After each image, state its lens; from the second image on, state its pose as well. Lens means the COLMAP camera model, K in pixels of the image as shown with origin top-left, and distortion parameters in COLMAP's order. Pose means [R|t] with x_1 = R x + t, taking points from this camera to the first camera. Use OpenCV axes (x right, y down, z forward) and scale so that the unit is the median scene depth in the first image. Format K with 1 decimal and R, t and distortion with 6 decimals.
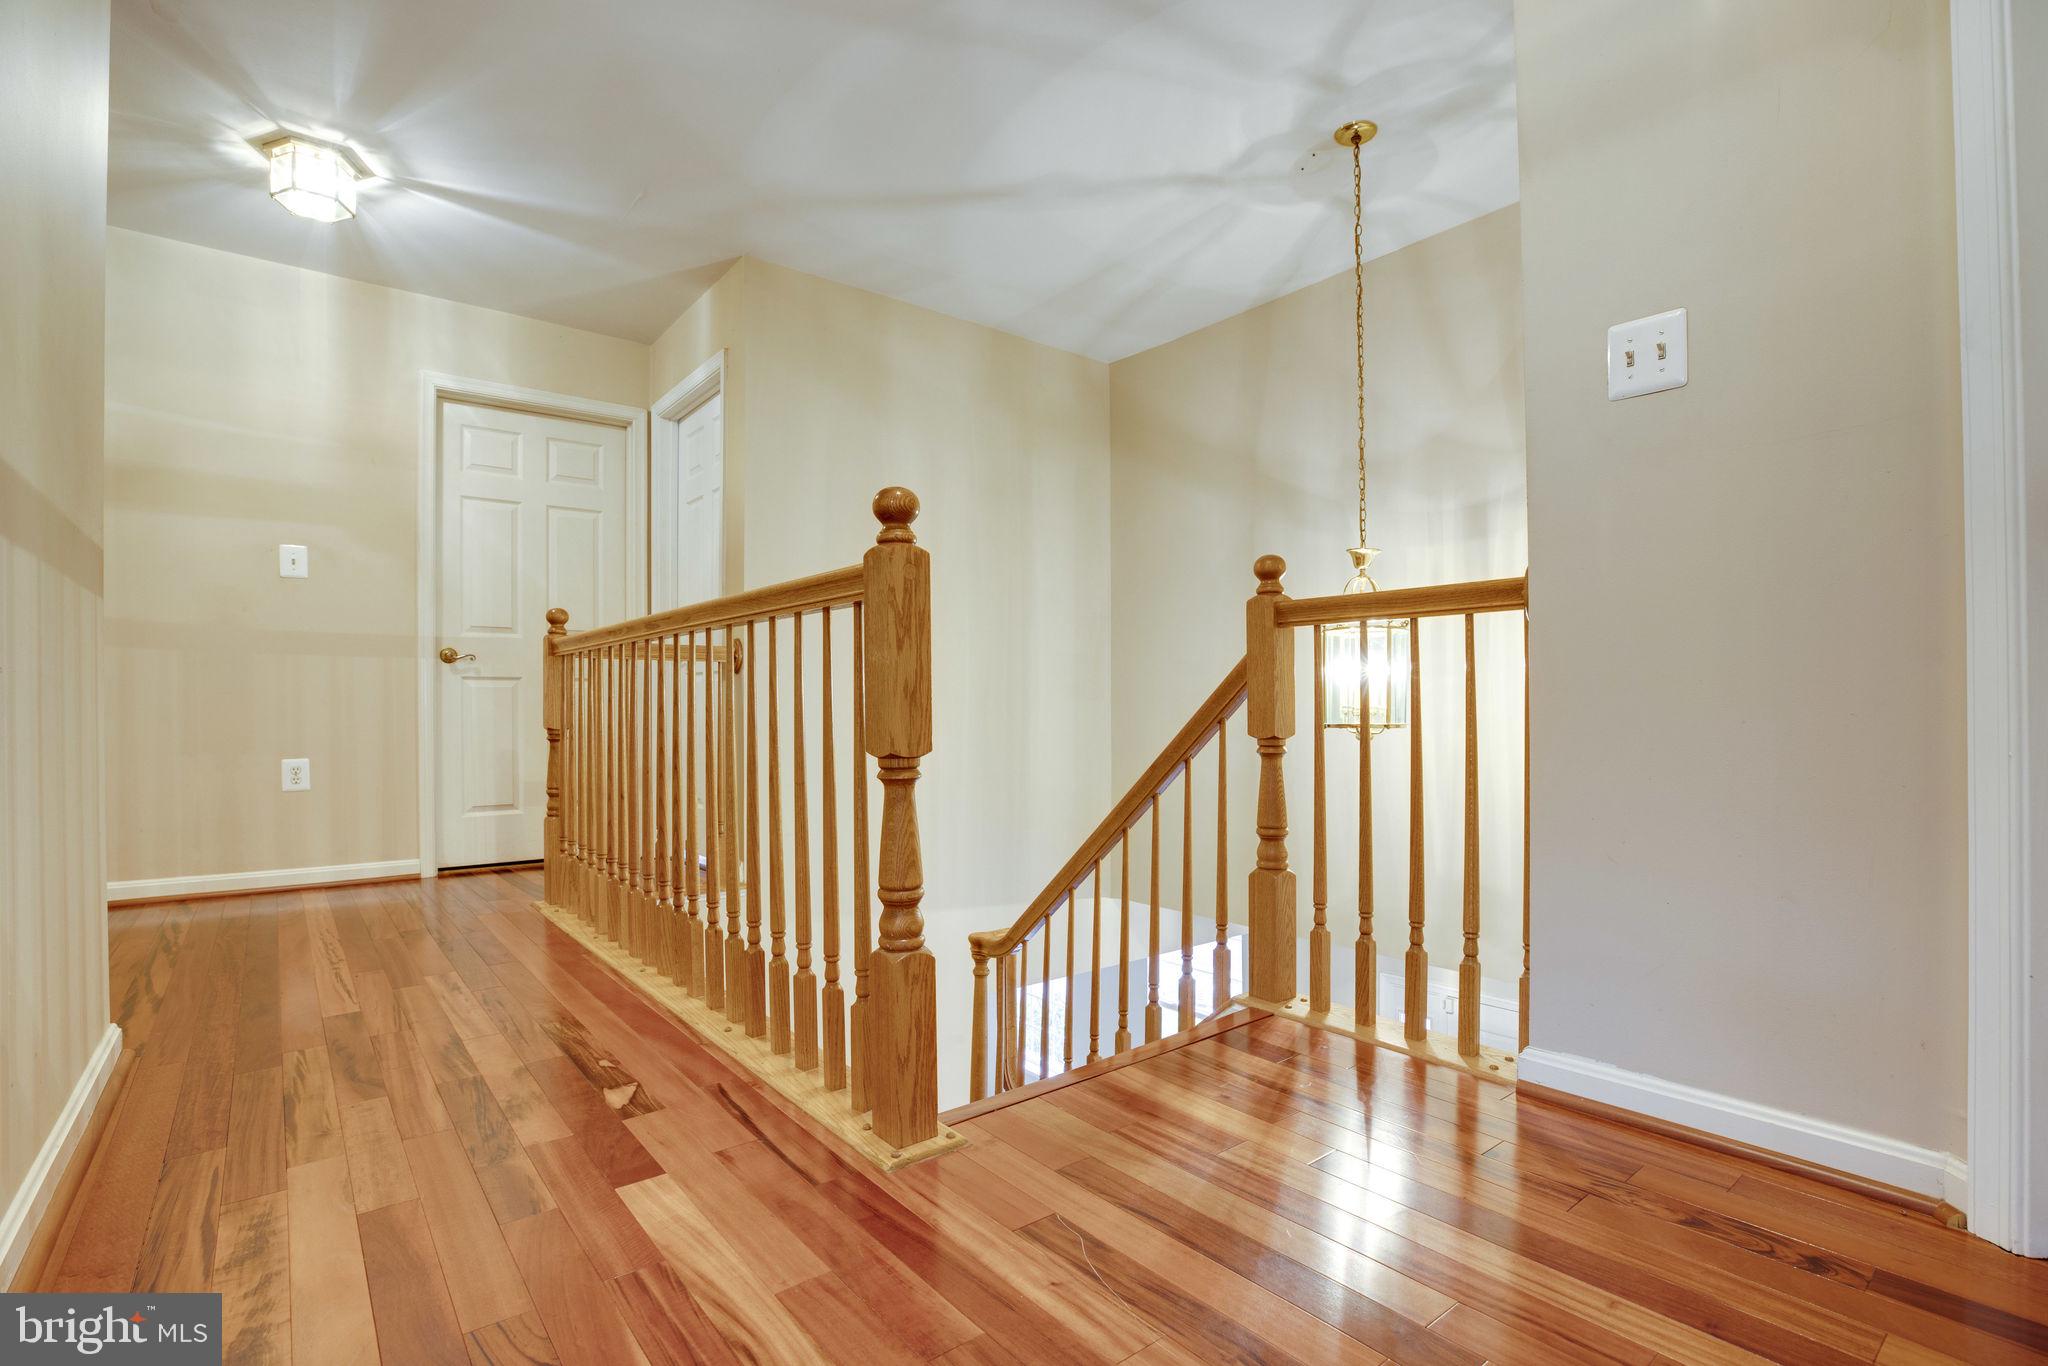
lens RADIAL K [[957.2, 0, 1024.7], [0, 957.2, 697.0], [0, 0, 1]] dist [-0.041808, 0.012105]
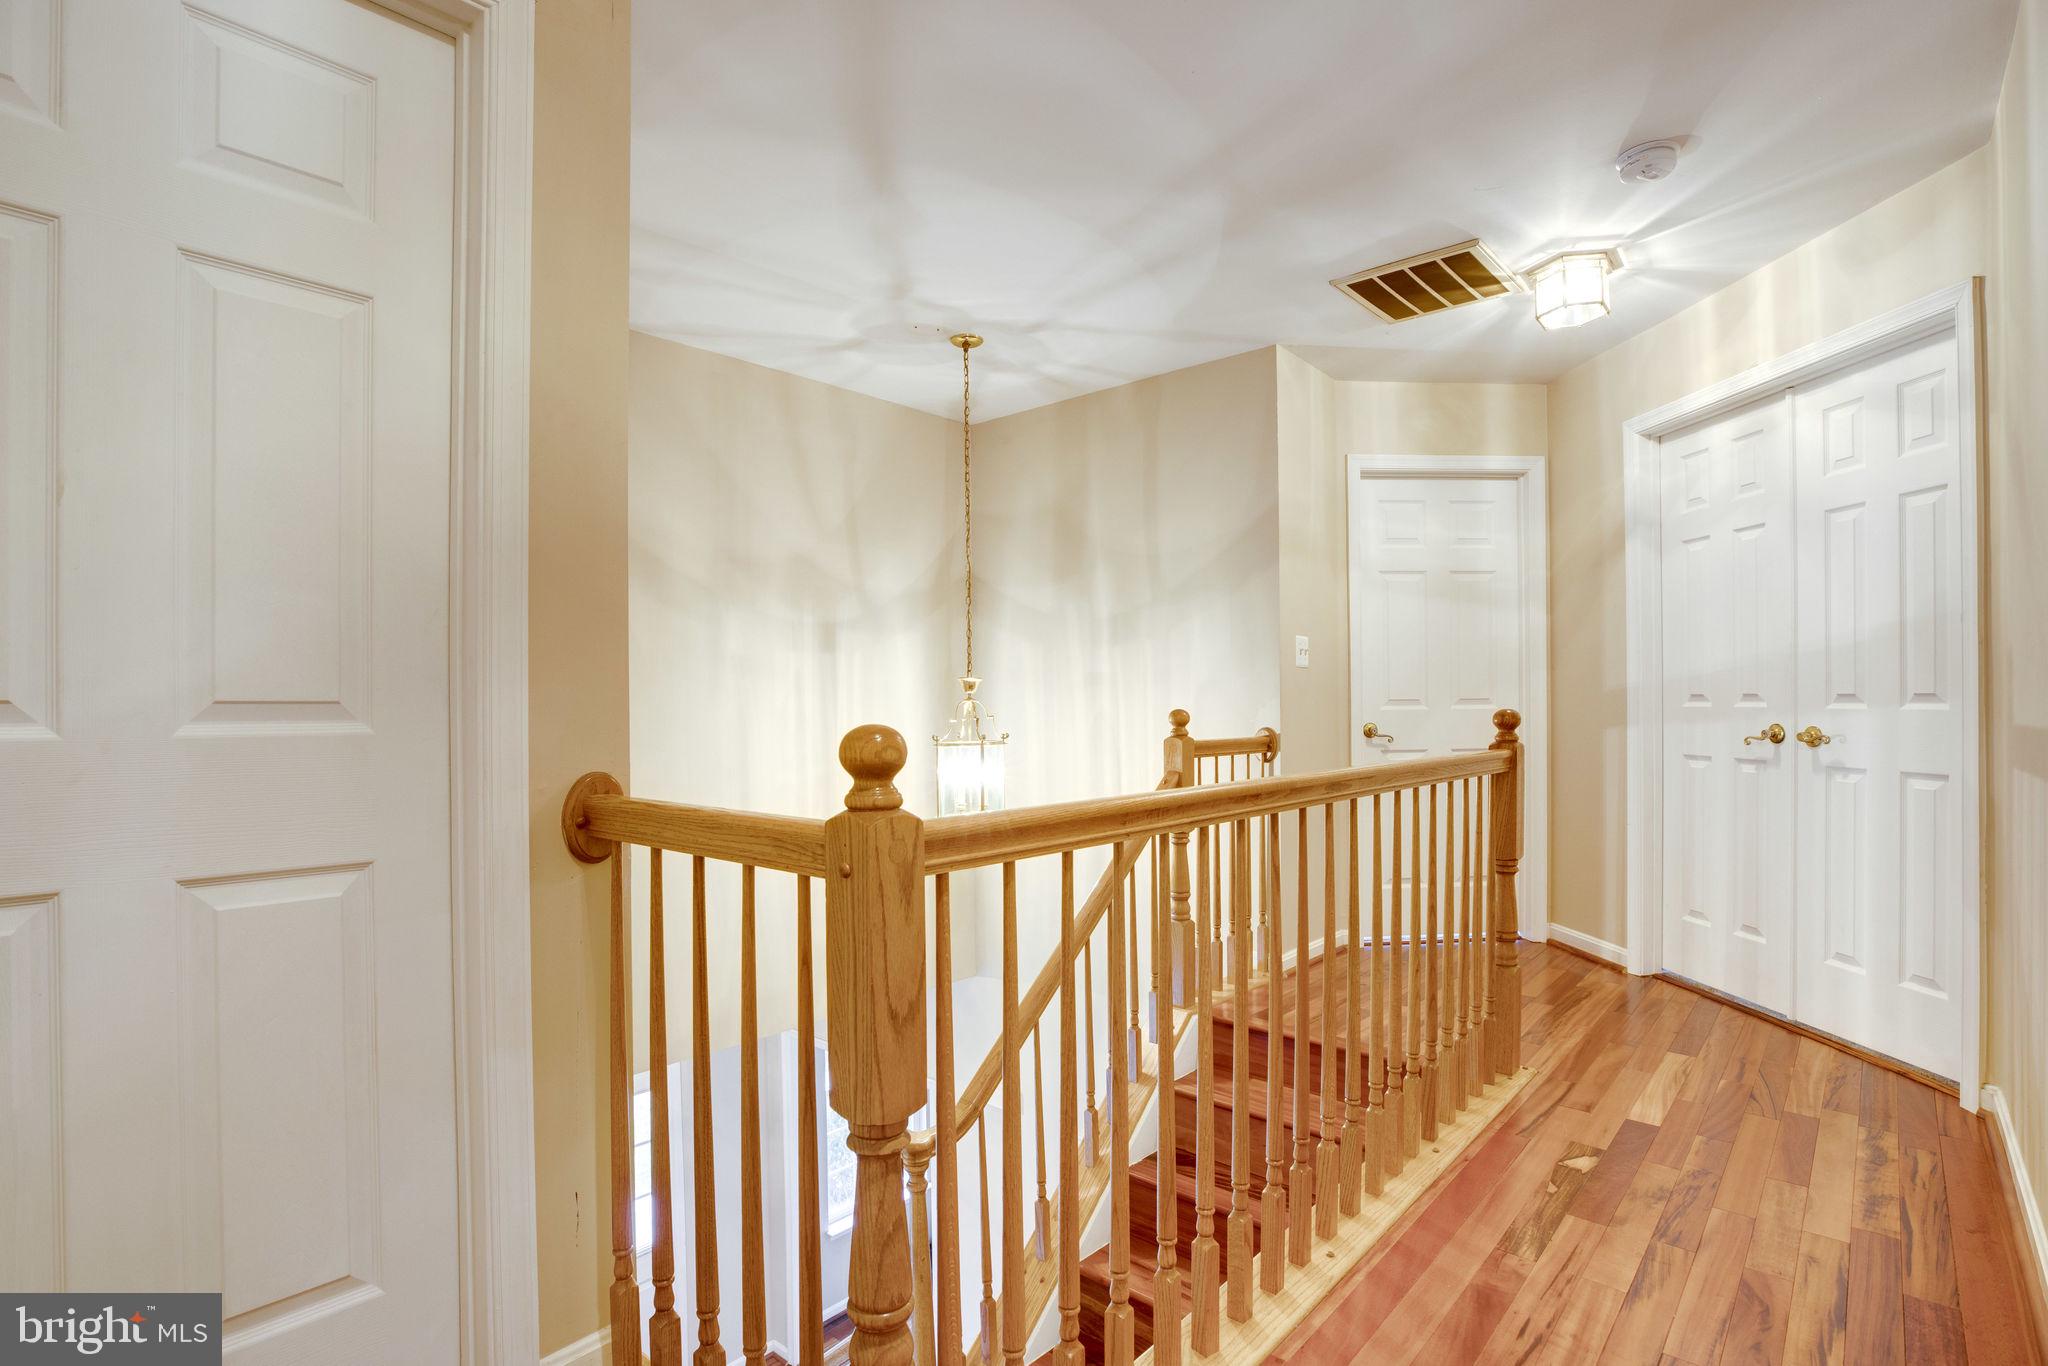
lens RADIAL K [[957.2, 0, 1057.1], [0, 957.2, 709.4], [0, 0, 1]] dist [-0.041808, 0.012105]
pose [[-0.168637, 0.007190, 0.985652, -1.278866], [0.002798, 0.999973, -0.006815, -0.150914], [-0.985674, 0.001609, -0.168652, 1.563525]]
